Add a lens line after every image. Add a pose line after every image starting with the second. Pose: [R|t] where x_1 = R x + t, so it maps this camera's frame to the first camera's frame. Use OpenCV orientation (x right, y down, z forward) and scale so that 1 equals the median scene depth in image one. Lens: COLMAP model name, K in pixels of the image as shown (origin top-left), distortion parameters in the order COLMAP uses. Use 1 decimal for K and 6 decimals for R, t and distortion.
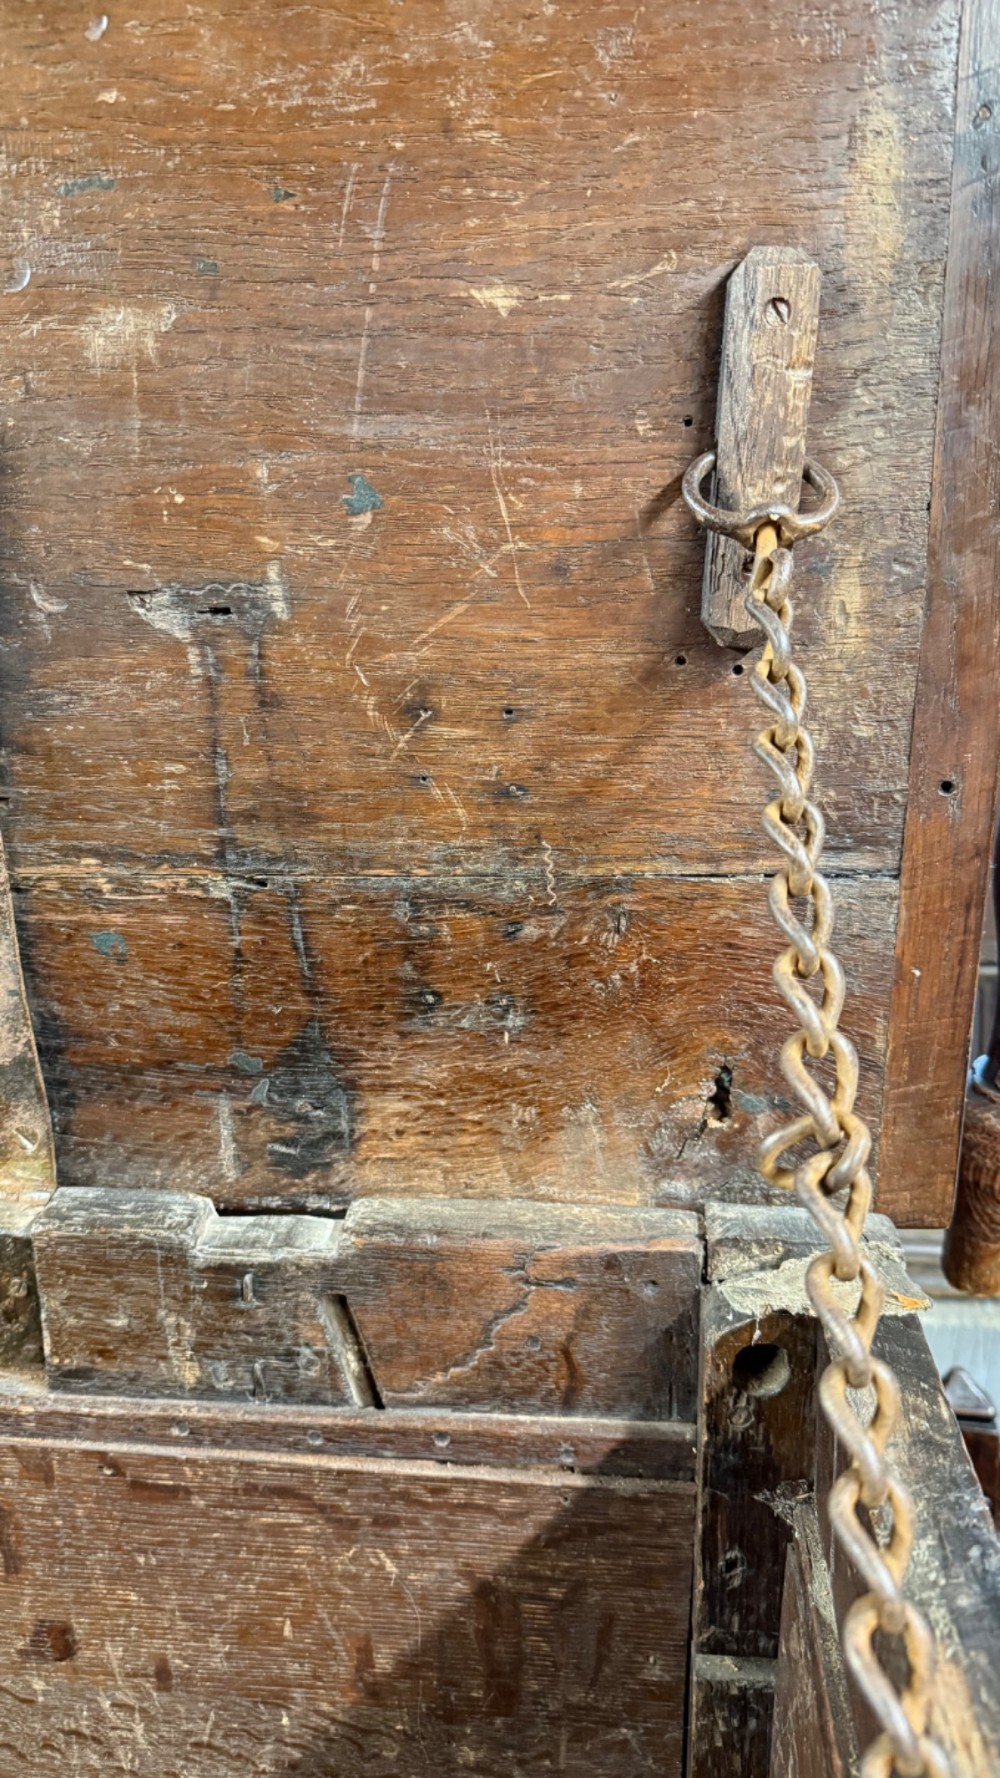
lens RADIAL K [[1273.7, 0, 500.0], [0, 1273.7, 889.0], [0, 0, 1]] dist [-0.025315, 0.006579]
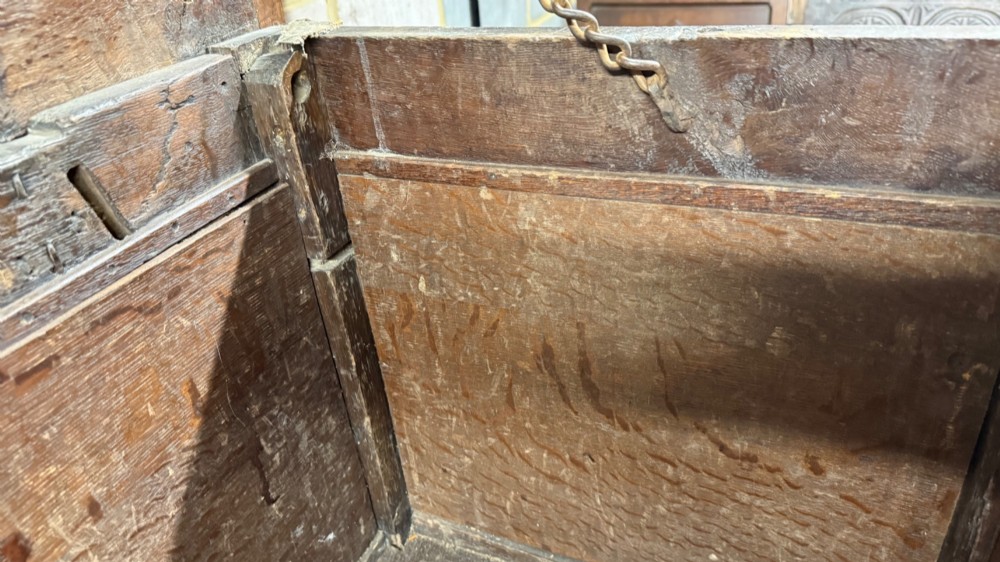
lens RADIAL K [[716.4, 0, 500.0], [0, 716.4, 281.0], [0, 0, 1]] dist [-0.025315, 0.006579]
pose [[0.315646, -0.492933, 0.810793, -0.677151], [0.340891, 0.856339, 0.387913, 0.277769], [-0.885529, 0.153949, 0.438336, 0.243128]]
